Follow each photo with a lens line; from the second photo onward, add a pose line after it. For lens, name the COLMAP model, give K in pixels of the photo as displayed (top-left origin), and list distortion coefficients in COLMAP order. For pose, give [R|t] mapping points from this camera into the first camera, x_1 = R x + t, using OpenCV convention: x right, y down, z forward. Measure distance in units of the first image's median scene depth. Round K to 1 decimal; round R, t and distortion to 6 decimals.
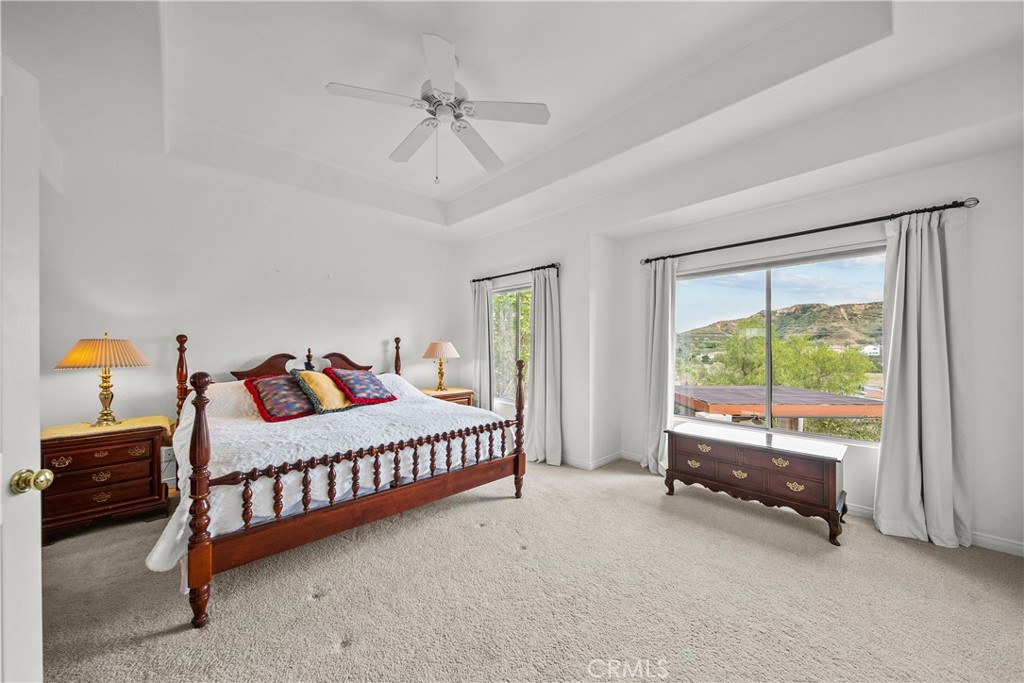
lens RADIAL K [[362.2, 0, 517.4], [0, 362.2, 345.8], [0, 0, 1]] dist [-0.002012, -0.000125]
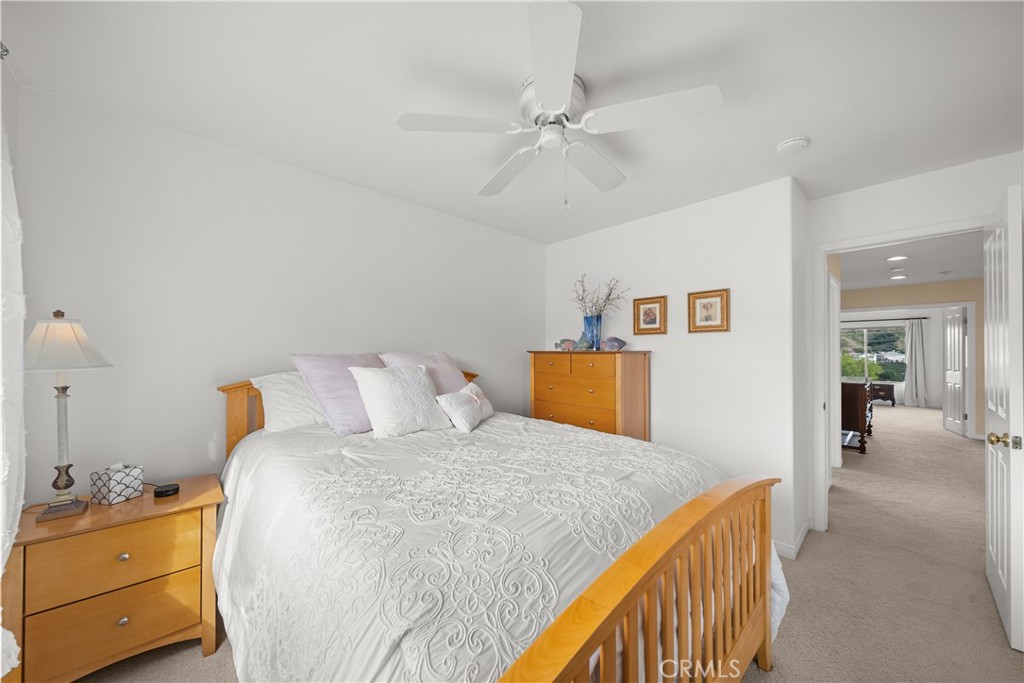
lens RADIAL K [[362.2, 0, 517.4], [0, 362.2, 345.8], [0, 0, 1]] dist [-0.002012, -0.000125]
pose [[0.999960, 0.007768, 0.004464, -2.952460], [-0.007697, 0.999847, -0.015709, -0.005668], [-0.004585, 0.015674, 0.999867, -2.657151]]
